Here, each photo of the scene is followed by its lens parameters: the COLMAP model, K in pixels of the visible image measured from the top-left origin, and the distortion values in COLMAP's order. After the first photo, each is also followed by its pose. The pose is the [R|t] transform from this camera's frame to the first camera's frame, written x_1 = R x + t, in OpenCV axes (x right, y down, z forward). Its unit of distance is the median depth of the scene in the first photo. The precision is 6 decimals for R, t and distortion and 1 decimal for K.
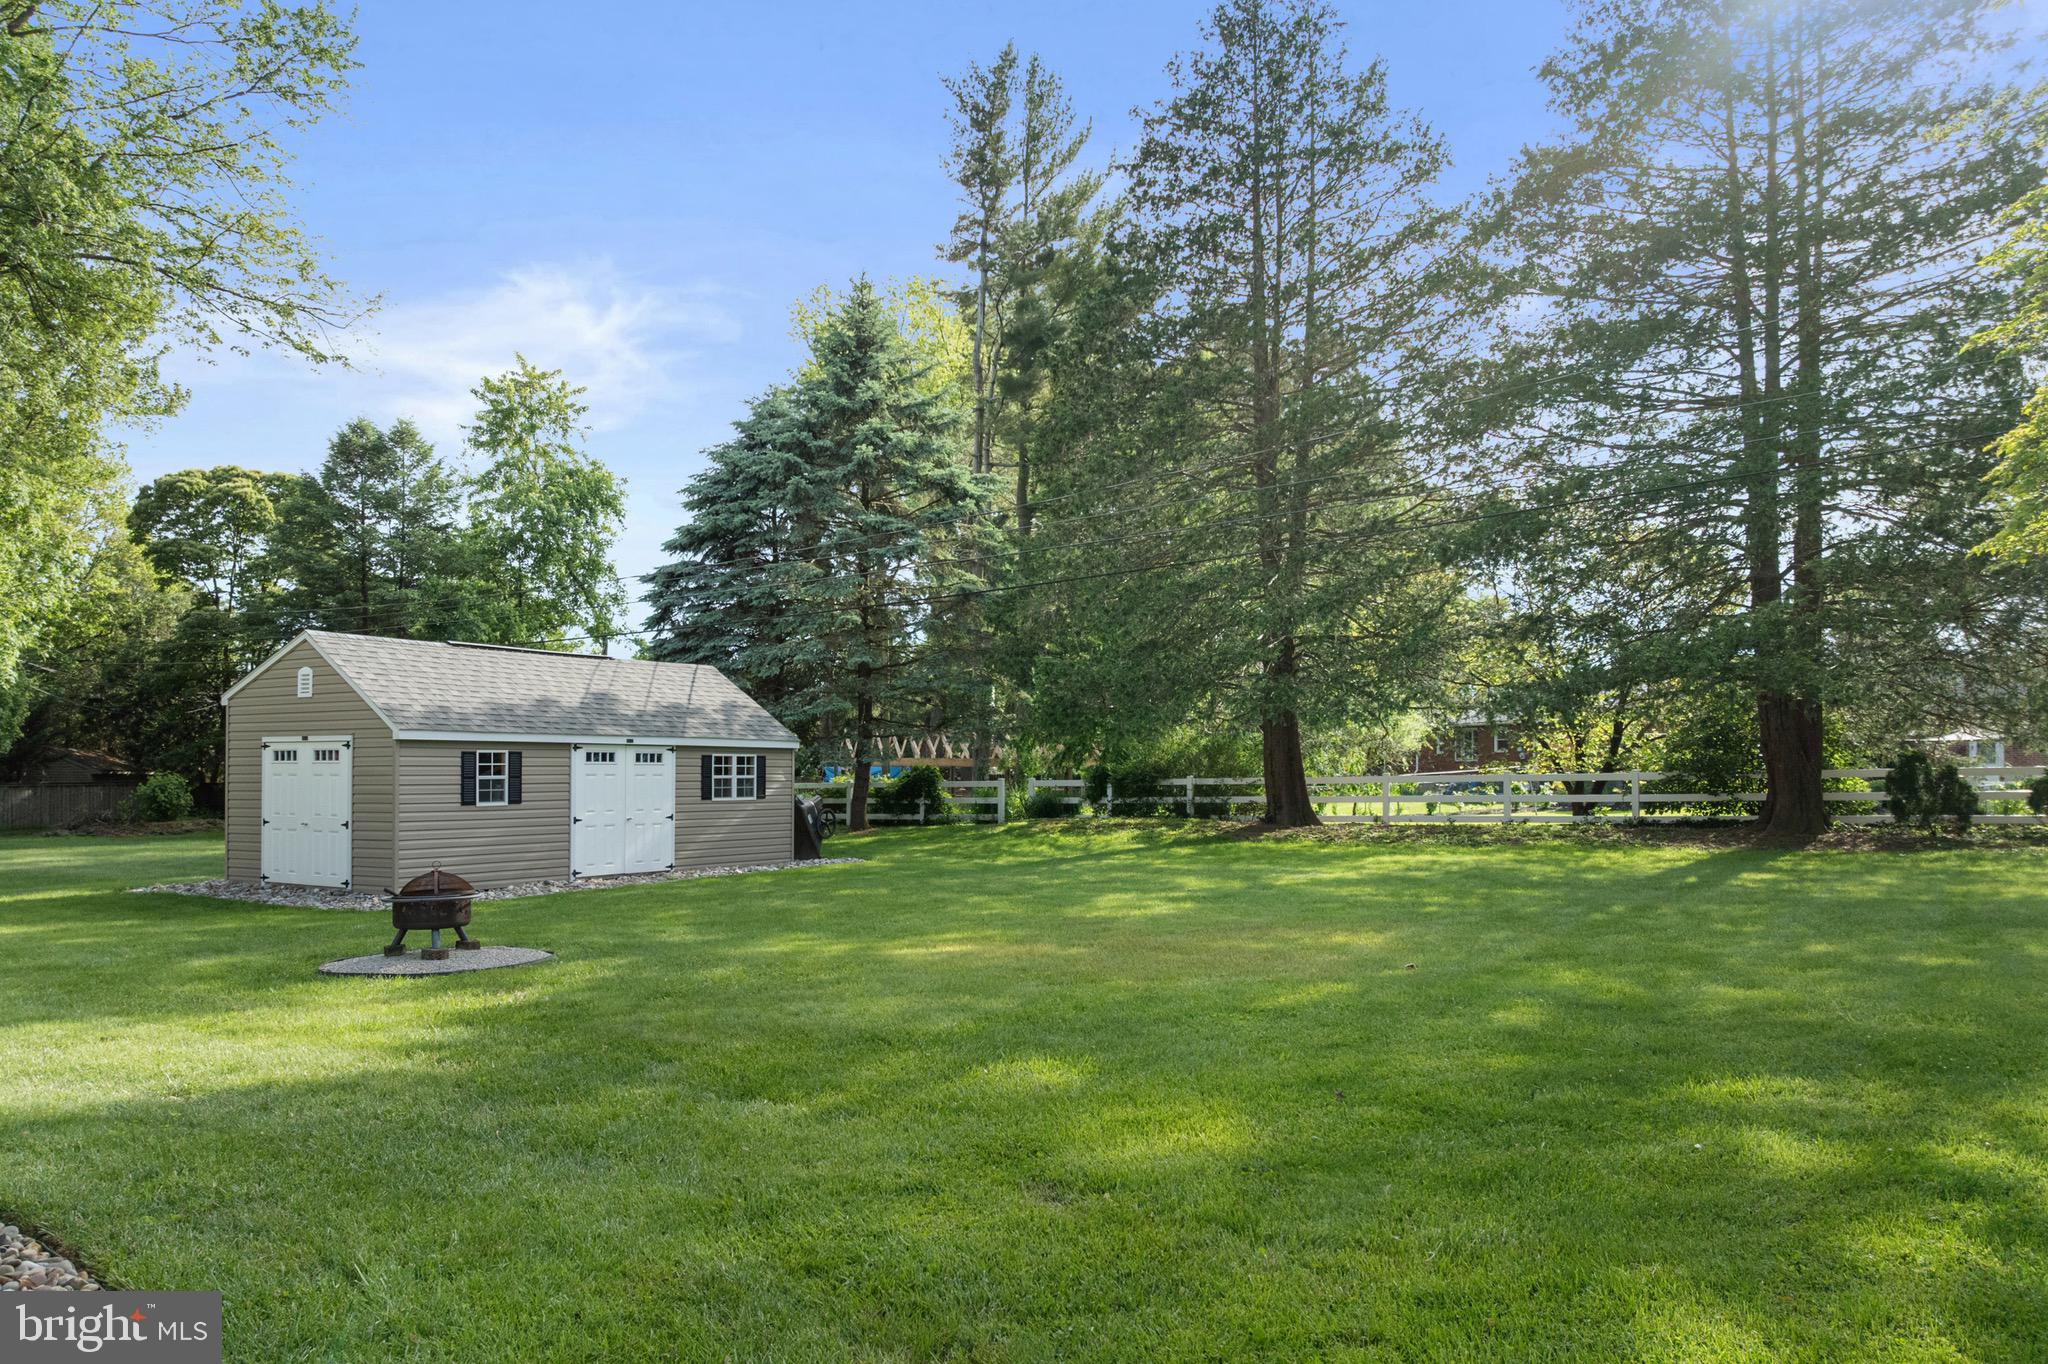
lens RADIAL K [[1435.8, 0, 1019.6], [0, 1435.8, 704.4], [0, 0, 1]] dist [-0.002658, -0.000074]
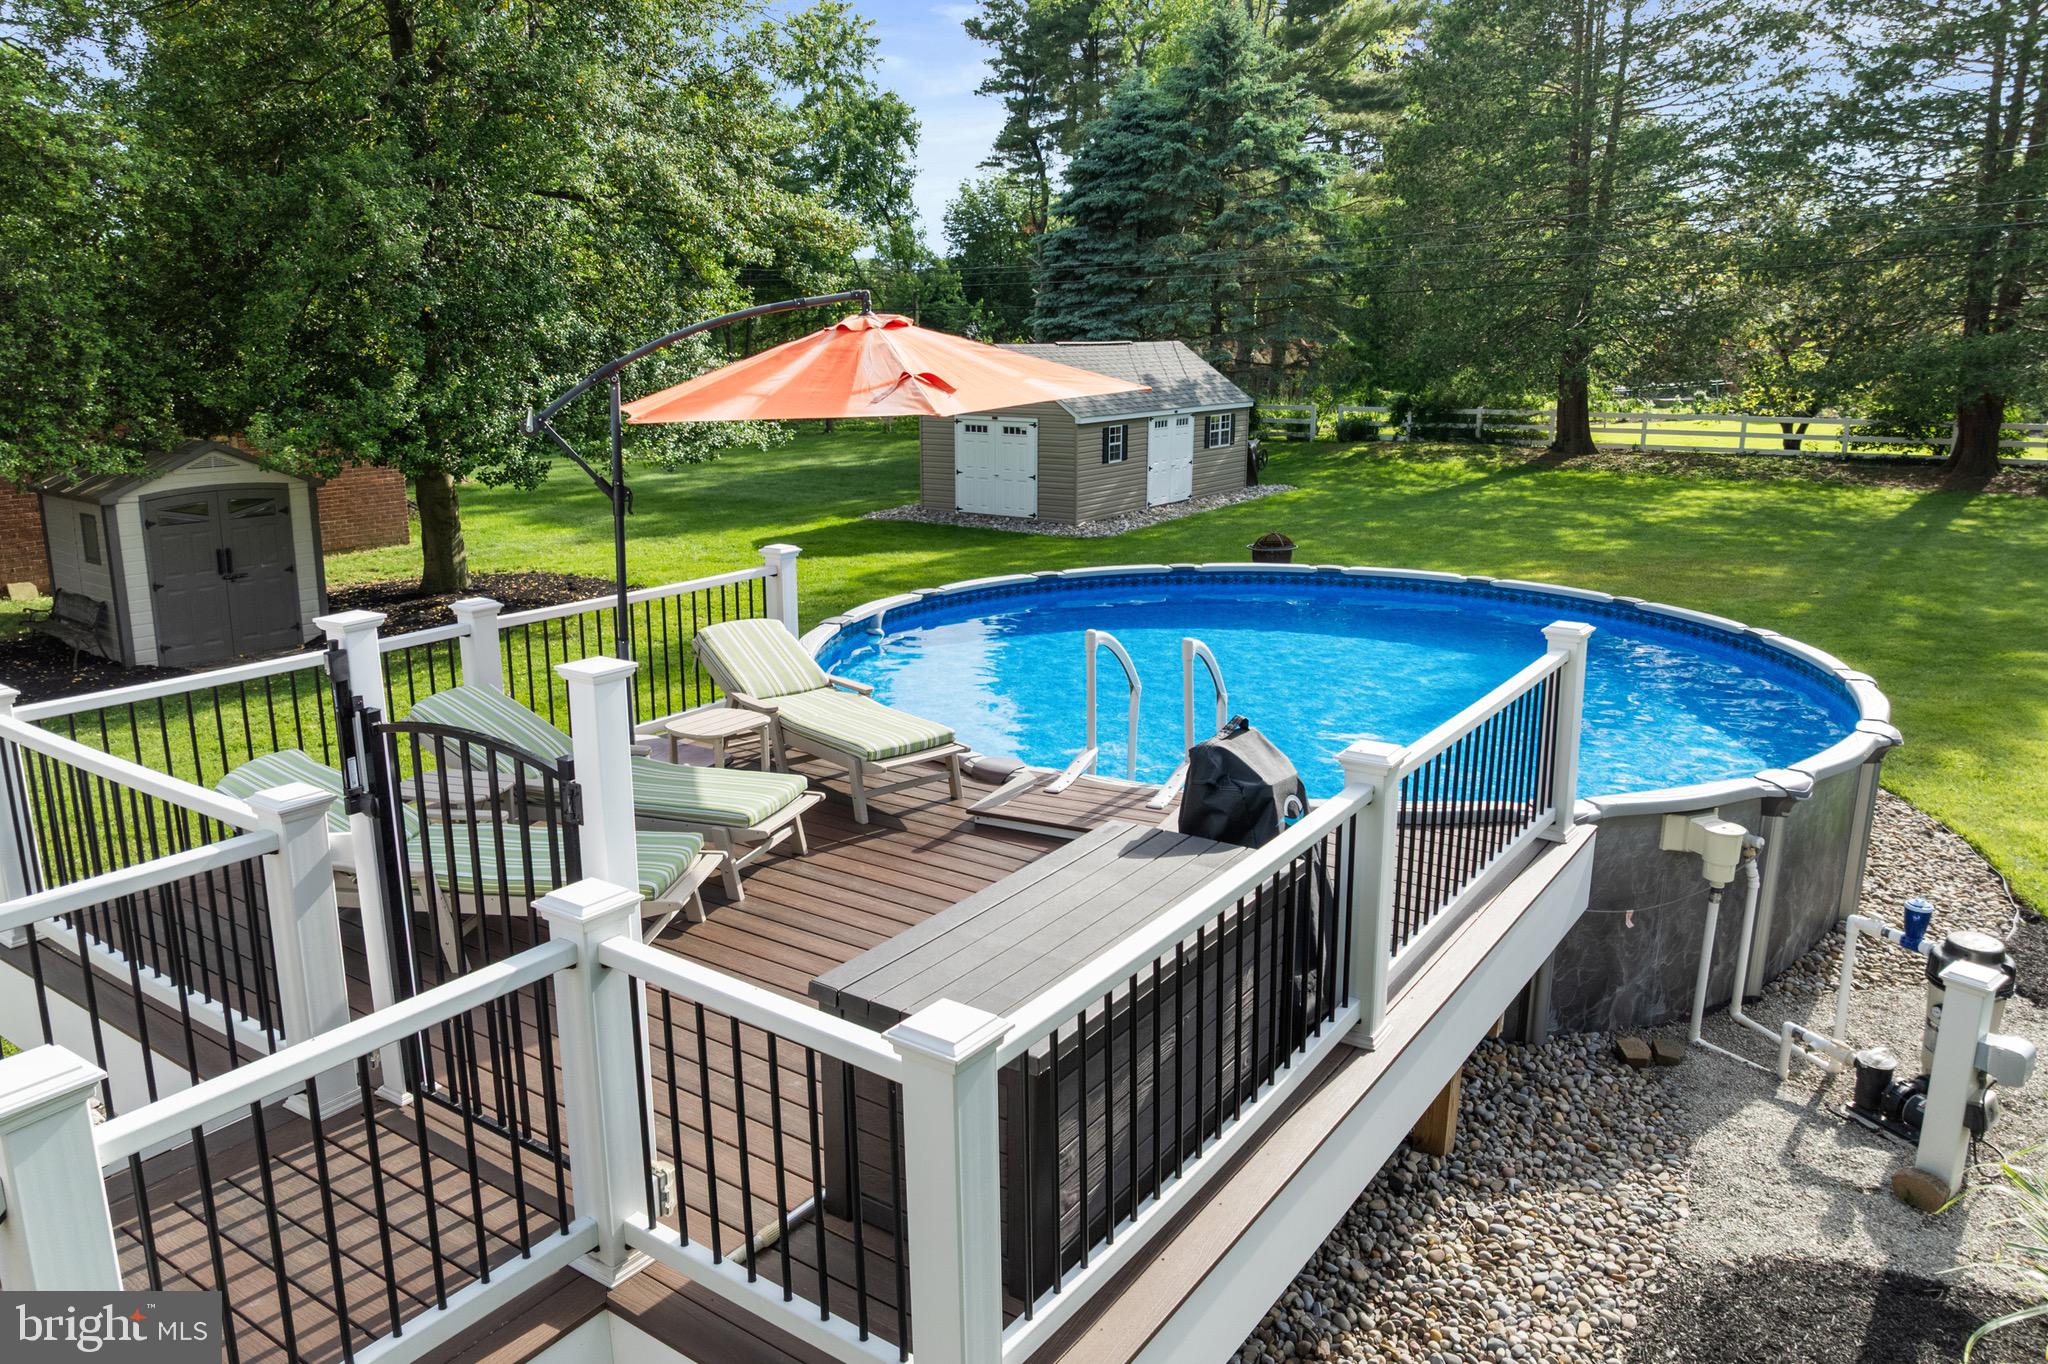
lens RADIAL K [[1477.8, 0, 1031.6], [0, 1477.8, 654.0], [0, 0, 1]] dist [-0.032523, 0.003921]
pose [[0.999687, 0.007366, -0.023904, -0.293303], [-0.000717, 0.963707, 0.266960, -0.104480], [0.025003, -0.266859, 0.963411, -0.380056]]
